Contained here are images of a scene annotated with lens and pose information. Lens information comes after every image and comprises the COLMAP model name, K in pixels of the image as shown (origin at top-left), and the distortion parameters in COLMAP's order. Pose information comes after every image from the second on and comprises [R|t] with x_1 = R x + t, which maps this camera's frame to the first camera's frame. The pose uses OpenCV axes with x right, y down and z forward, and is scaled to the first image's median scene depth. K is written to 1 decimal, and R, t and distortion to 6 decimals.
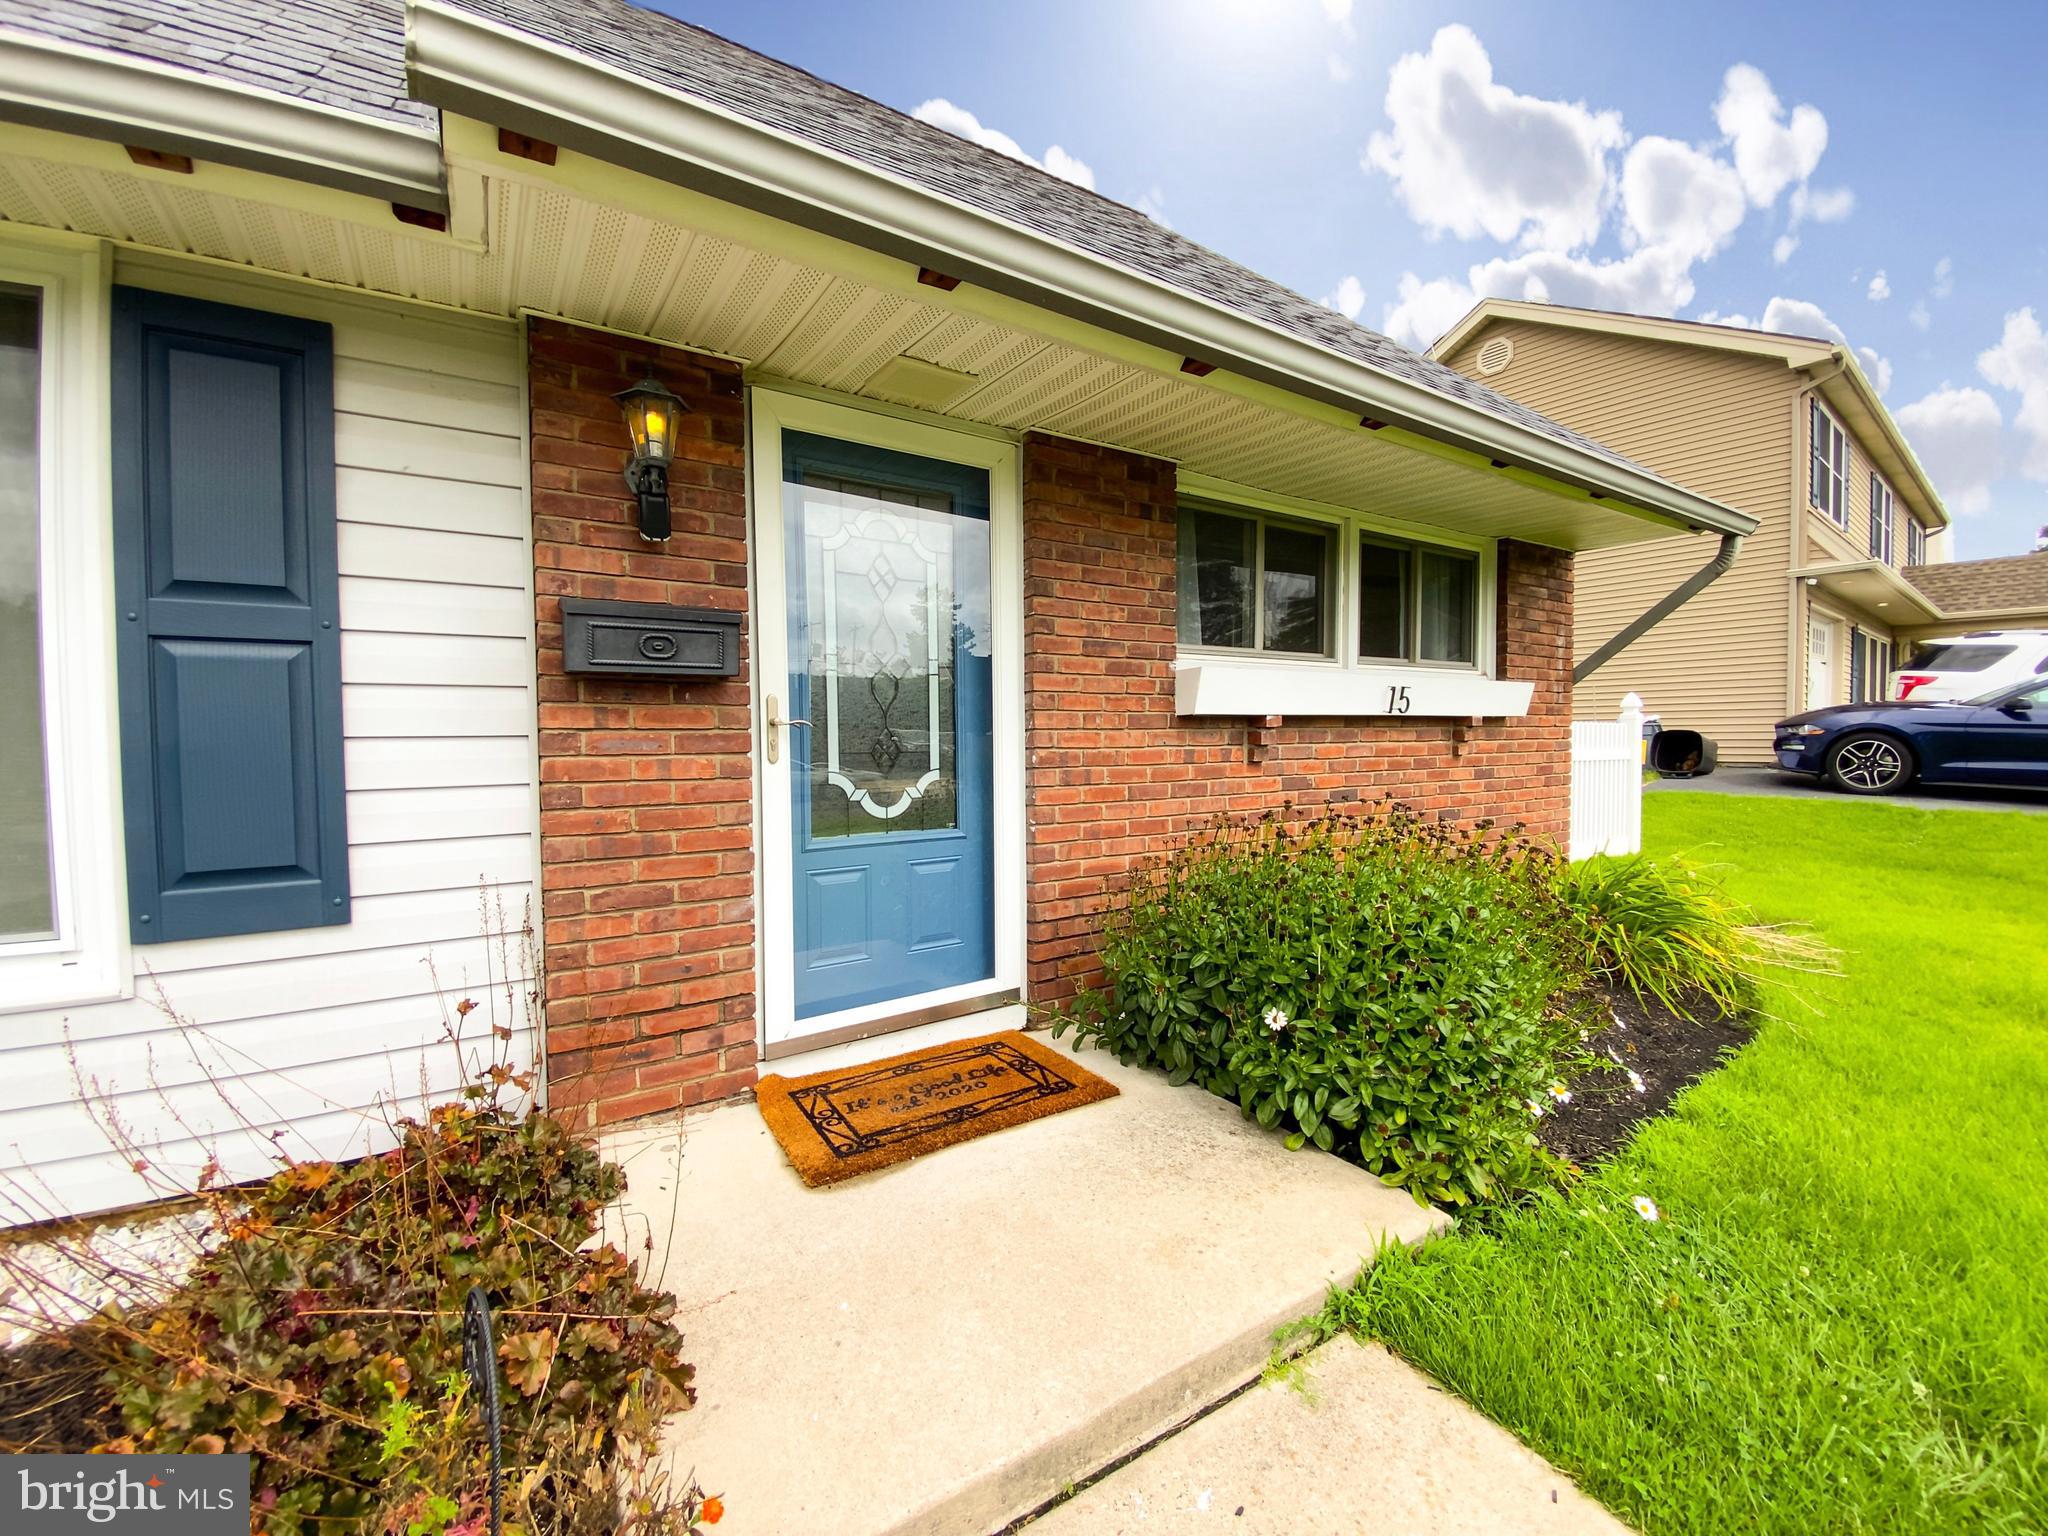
lens RADIAL K [[825.3, 0, 1008.6], [0, 825.3, 769.4], [0, 0, 1]] dist [0.026992, -0.026482]
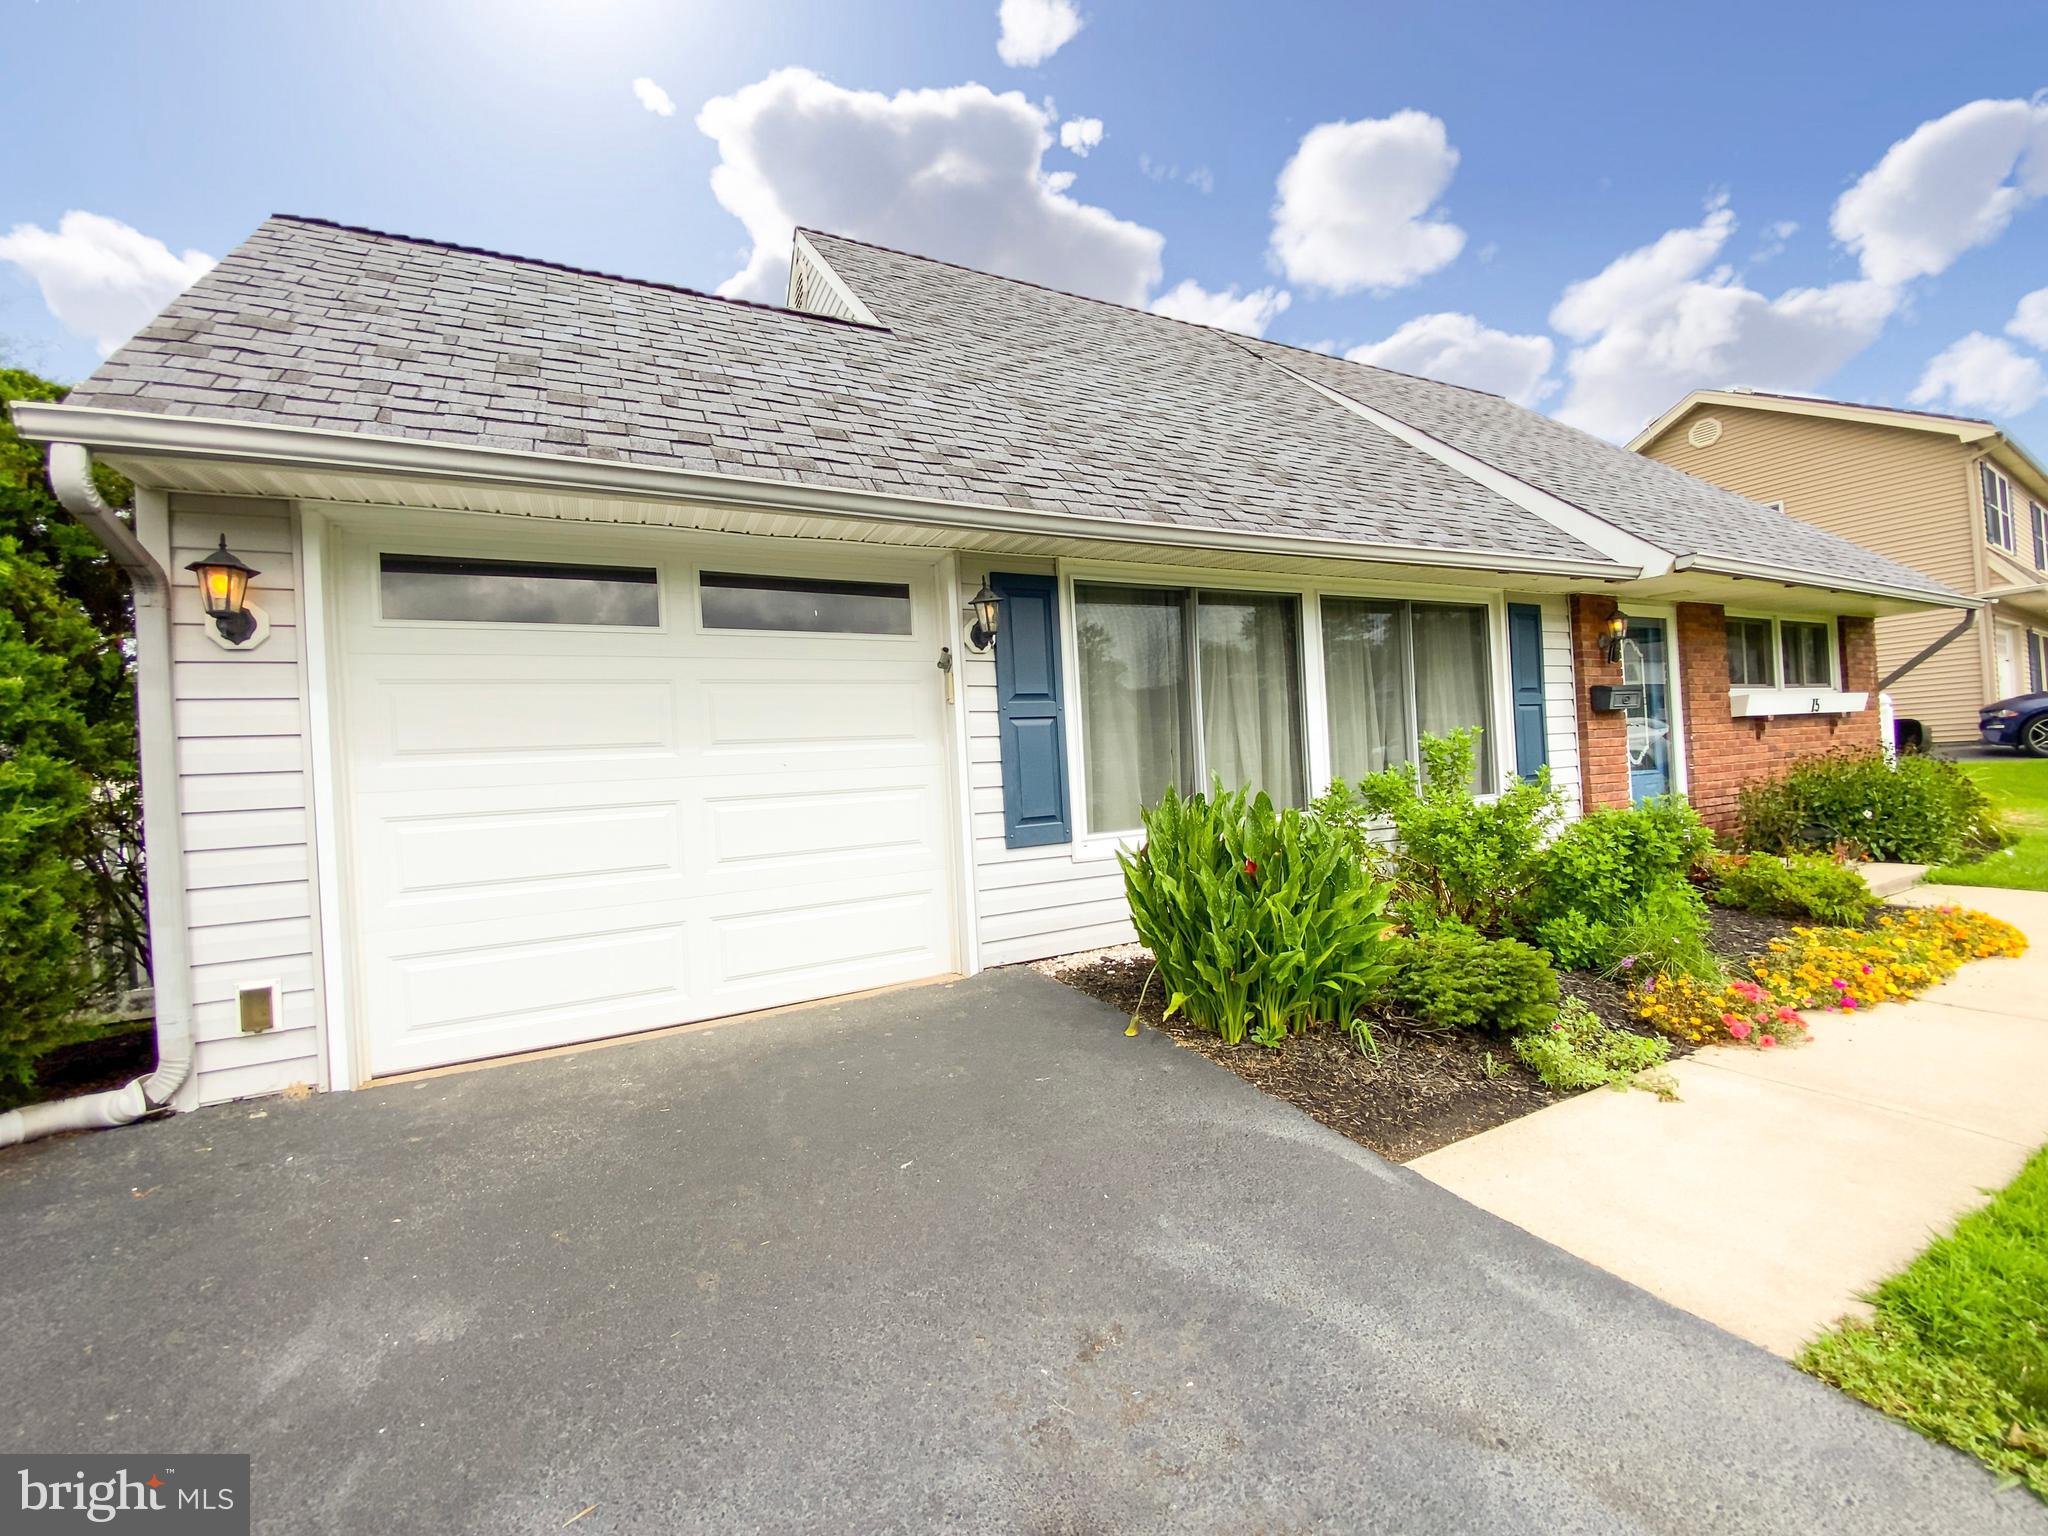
lens RADIAL K [[816.2, 0, 1034.4], [0, 816.2, 768.0], [0, 0, 1]] dist [0.014441, -0.018409]
pose [[0.994143, -0.049377, -0.096136, -0.954253], [0.045197, 0.997956, -0.045181, 0.055275], [0.098170, 0.040571, 0.994342, -0.885474]]
